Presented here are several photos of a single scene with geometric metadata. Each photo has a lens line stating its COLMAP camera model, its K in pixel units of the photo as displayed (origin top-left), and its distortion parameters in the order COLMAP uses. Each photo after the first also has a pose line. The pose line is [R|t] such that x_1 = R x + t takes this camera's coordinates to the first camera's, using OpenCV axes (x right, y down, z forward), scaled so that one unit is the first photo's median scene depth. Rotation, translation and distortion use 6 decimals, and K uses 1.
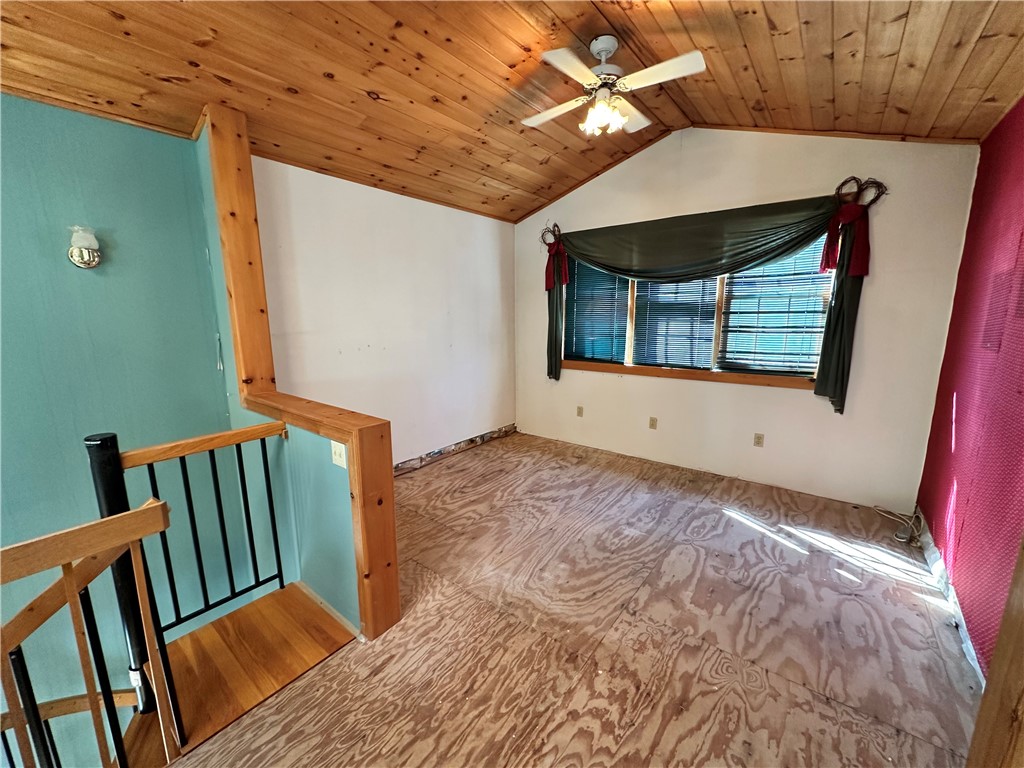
lens RADIAL K [[407.5, 0, 511.3], [0, 407.5, 385.5], [0, 0, 1]] dist [0.001721, -0.000013]
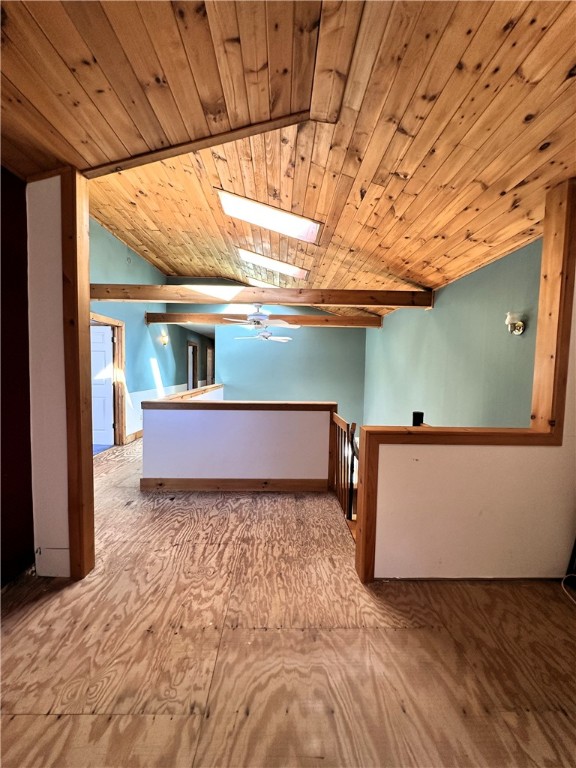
lens RADIAL K [[305.6, 0, 288.0], [0, 305.6, 386.2], [0, 0, 1]] dist [0.001721, -0.000013]
pose [[-0.770051, 0.030024, -0.637276, 0.595752], [-0.127097, 0.971650, 0.199354, -0.245304], [0.625194, 0.234509, -0.744404, 1.615434]]
